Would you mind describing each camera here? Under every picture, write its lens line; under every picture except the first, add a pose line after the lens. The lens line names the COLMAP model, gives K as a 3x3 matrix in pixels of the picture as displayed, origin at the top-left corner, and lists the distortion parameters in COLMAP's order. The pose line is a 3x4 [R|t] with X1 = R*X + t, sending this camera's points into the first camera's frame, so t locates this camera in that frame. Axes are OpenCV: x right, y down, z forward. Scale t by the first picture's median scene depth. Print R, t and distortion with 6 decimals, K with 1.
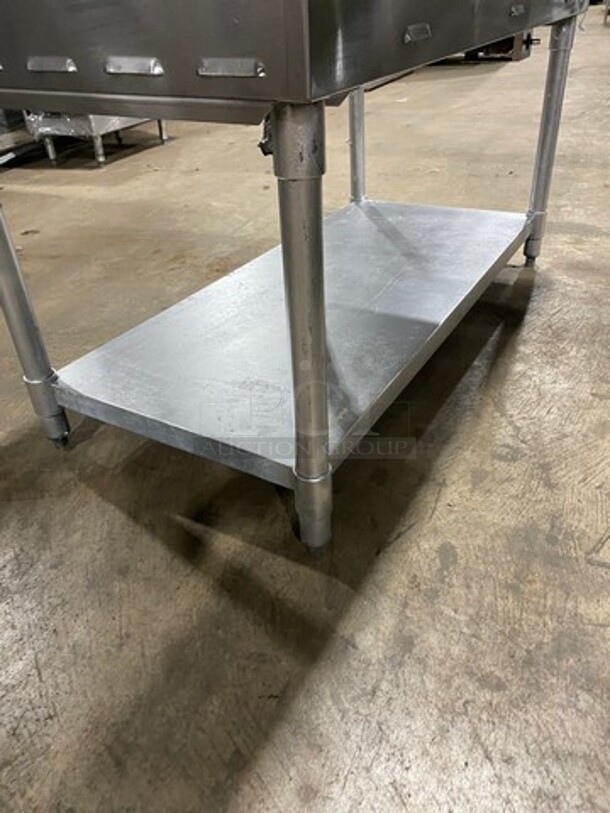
lens RADIAL K [[619.0, 0, 295.6], [0, 619.0, 406.1], [0, 0, 1]] dist [0.003729, -0.003233]
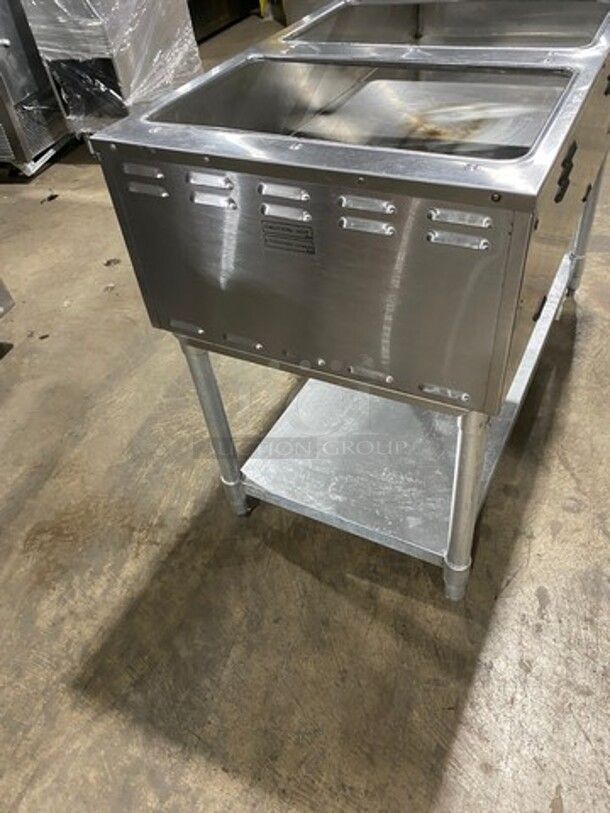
lens RADIAL K [[628.8, 0, 305.0], [0, 628.8, 406.5], [0, 0, 1]] dist [0.002597, 0.000403]
pose [[0.997413, -0.069470, 0.018458, -0.329103], [0.065335, 0.983252, 0.170137, -0.516079], [-0.029968, -0.168491, 0.985248, -0.405070]]
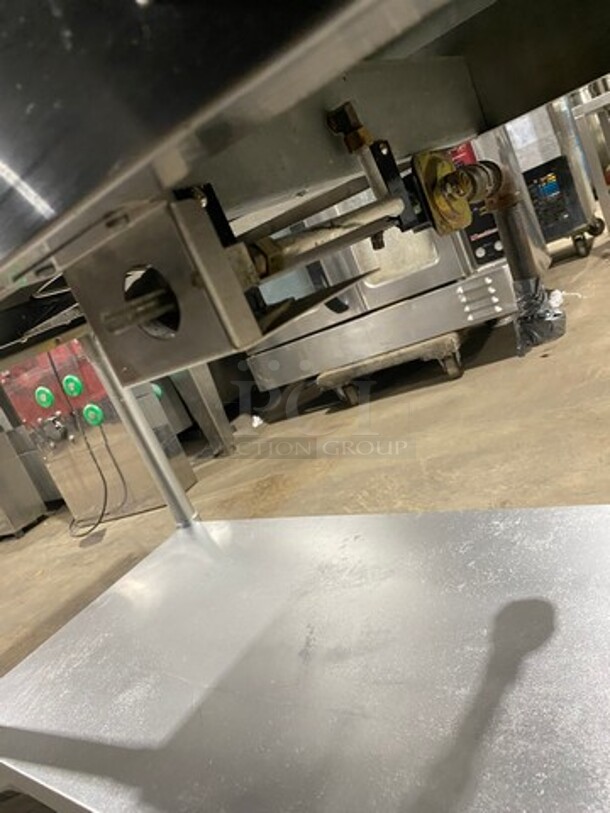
lens RADIAL K [[619.0, 0, 295.6], [0, 619.0, 406.1], [0, 0, 1]] dist [0.003729, -0.003233]
pose [[-0.077473, 0.336404, -0.938526, 0.789893], [-0.167655, 0.923554, 0.344877, -0.859153], [0.982797, 0.184067, -0.015150, 1.478190]]
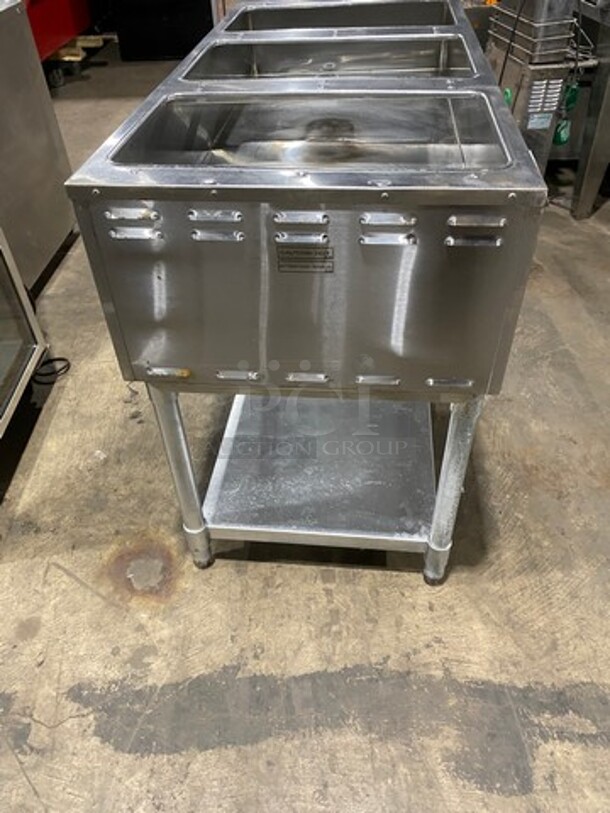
lens RADIAL K [[619.0, 0, 295.6], [0, 619.0, 406.1], [0, 0, 1]] dist [0.003729, -0.003233]
pose [[-0.906078, 0.347796, -0.240956, 0.793119], [-0.150303, 0.267766, 0.951688, -2.177660], [0.395513, 0.898520, -0.190343, 2.043031]]
